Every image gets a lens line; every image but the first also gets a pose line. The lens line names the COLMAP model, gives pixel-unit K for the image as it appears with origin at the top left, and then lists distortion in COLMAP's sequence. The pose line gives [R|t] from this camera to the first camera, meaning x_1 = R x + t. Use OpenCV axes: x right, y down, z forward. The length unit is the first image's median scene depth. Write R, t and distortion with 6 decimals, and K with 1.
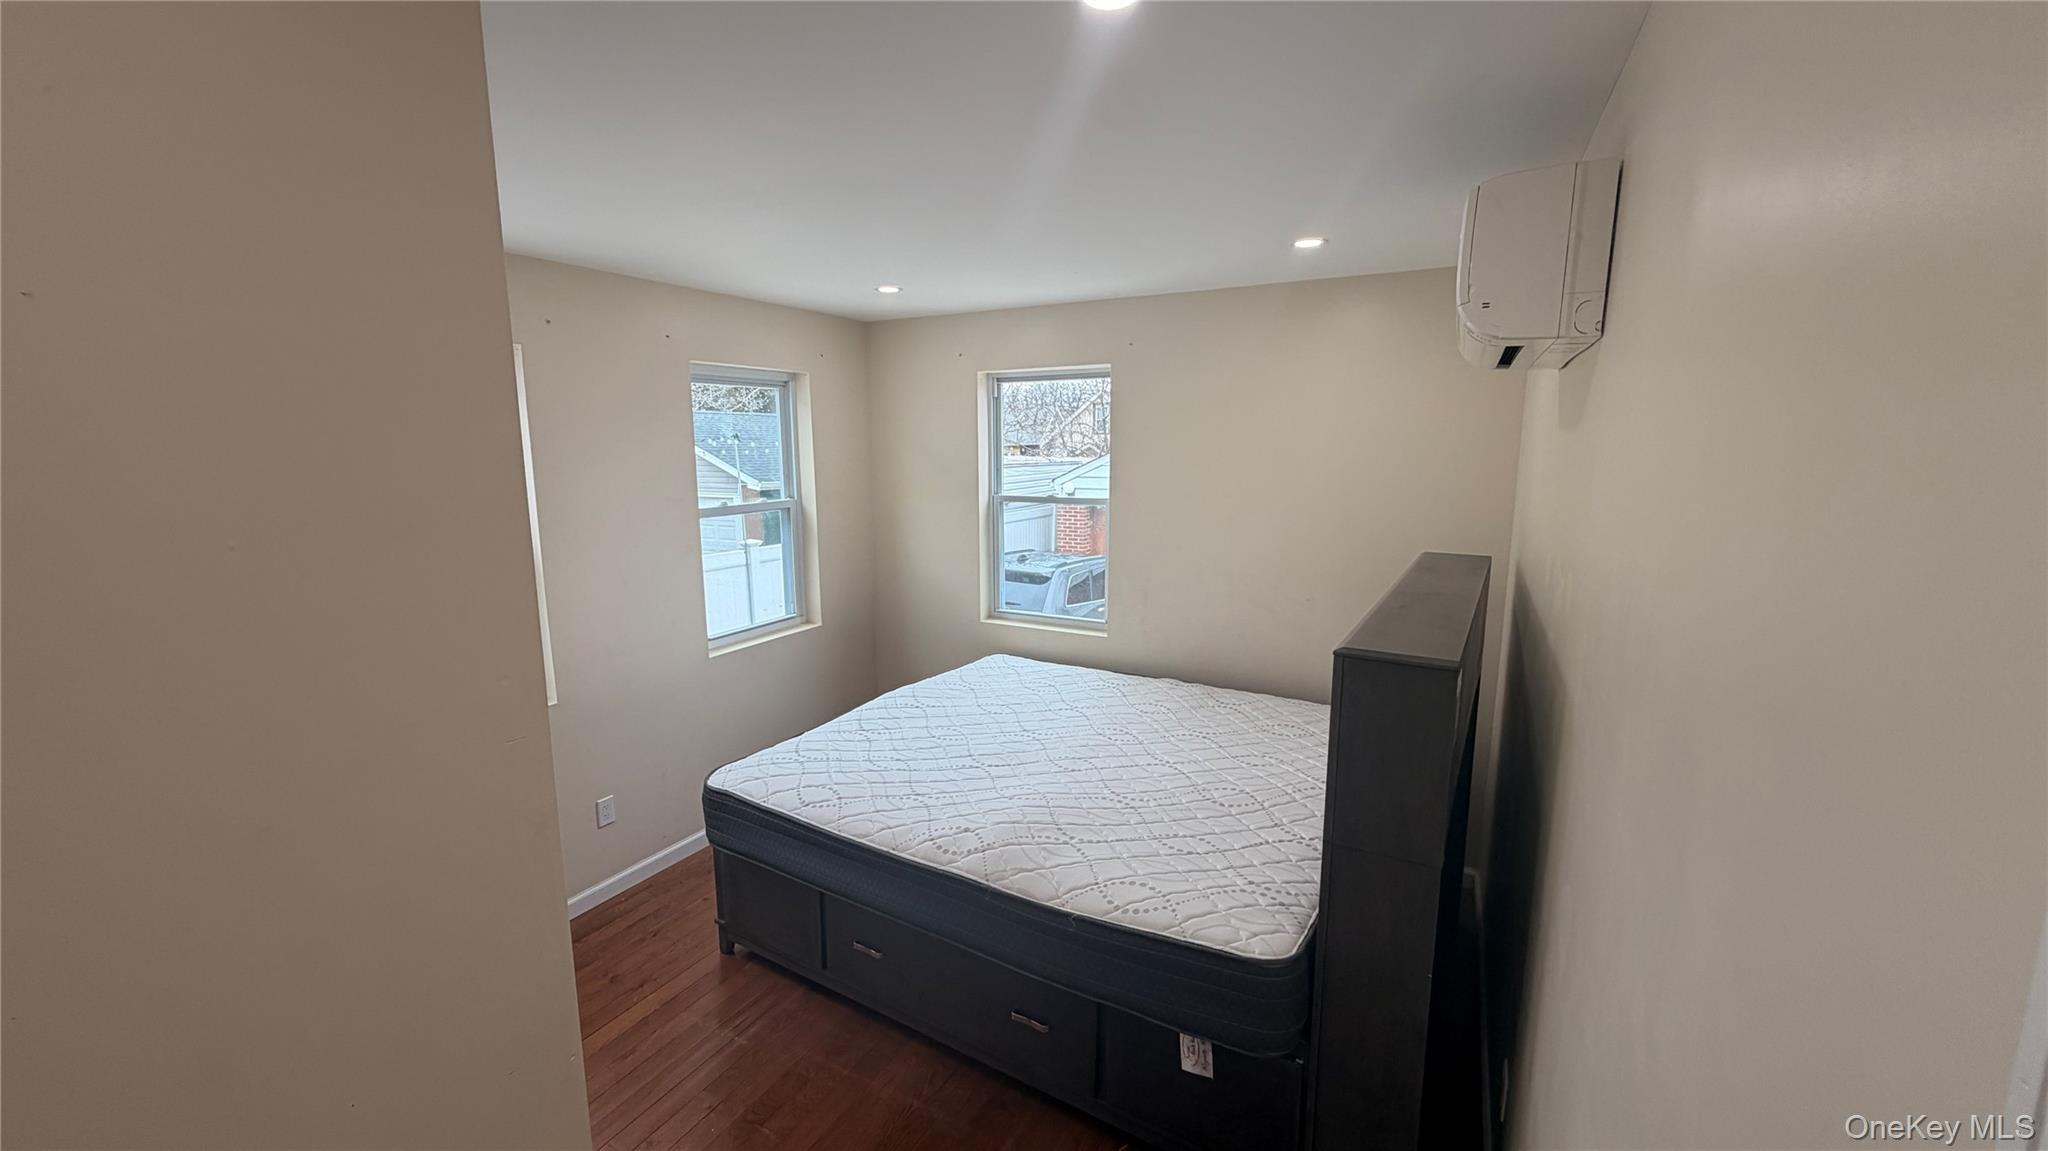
lens RADIAL K [[815.9, 0, 1026.5], [0, 815.9, 567.0], [0, 0, 1]] dist [-0.001152, 0.000682]
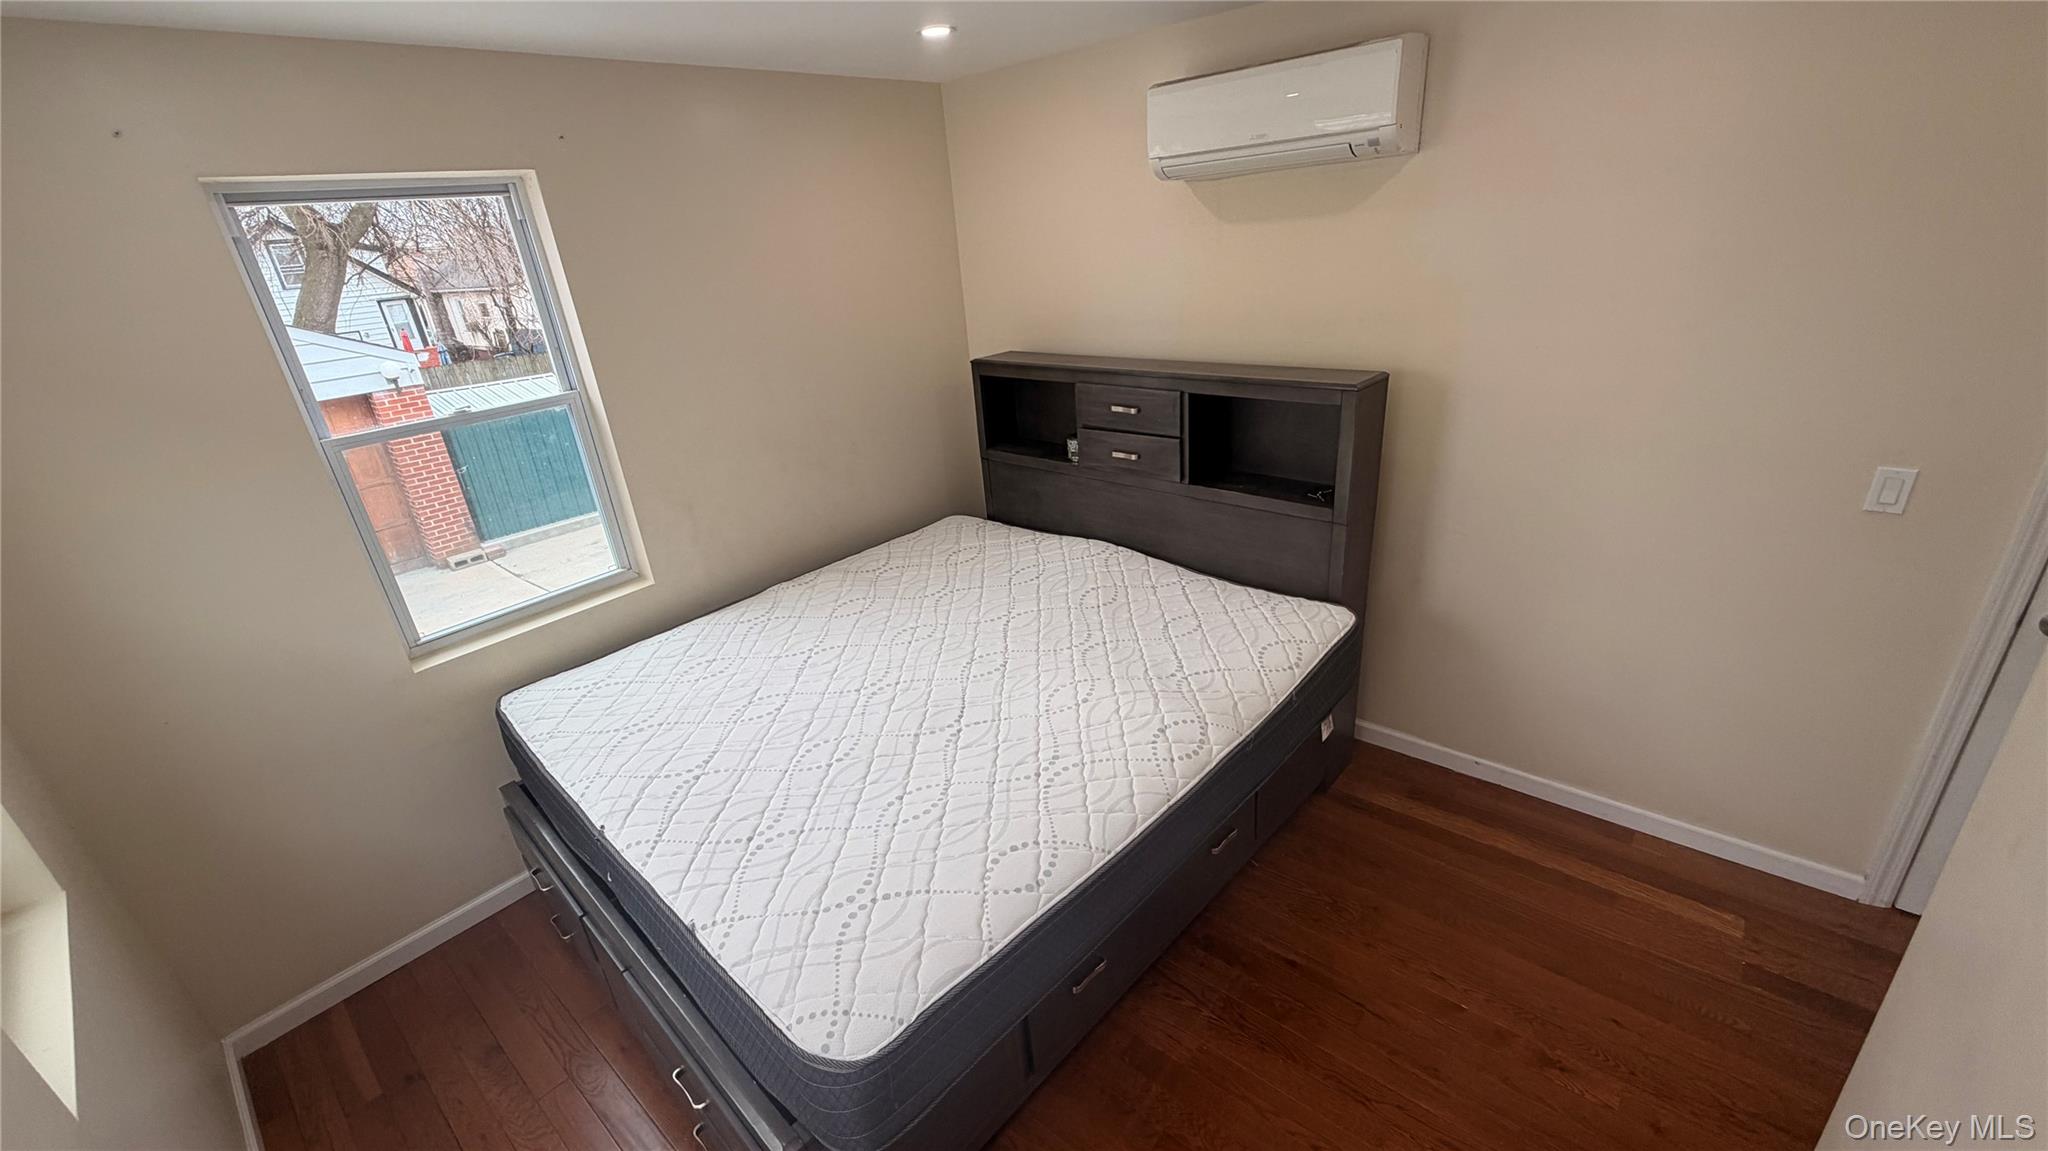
lens RADIAL K [[815.9, 0, 1014.7], [0, 815.9, 573.8], [0, 0, 1]] dist [-0.001152, 0.000682]
pose [[0.219851, -0.400064, 0.889727, -0.555596], [0.236533, 0.906687, 0.349243, -0.115705], [-0.946424, 0.133668, 0.293964, 0.593117]]
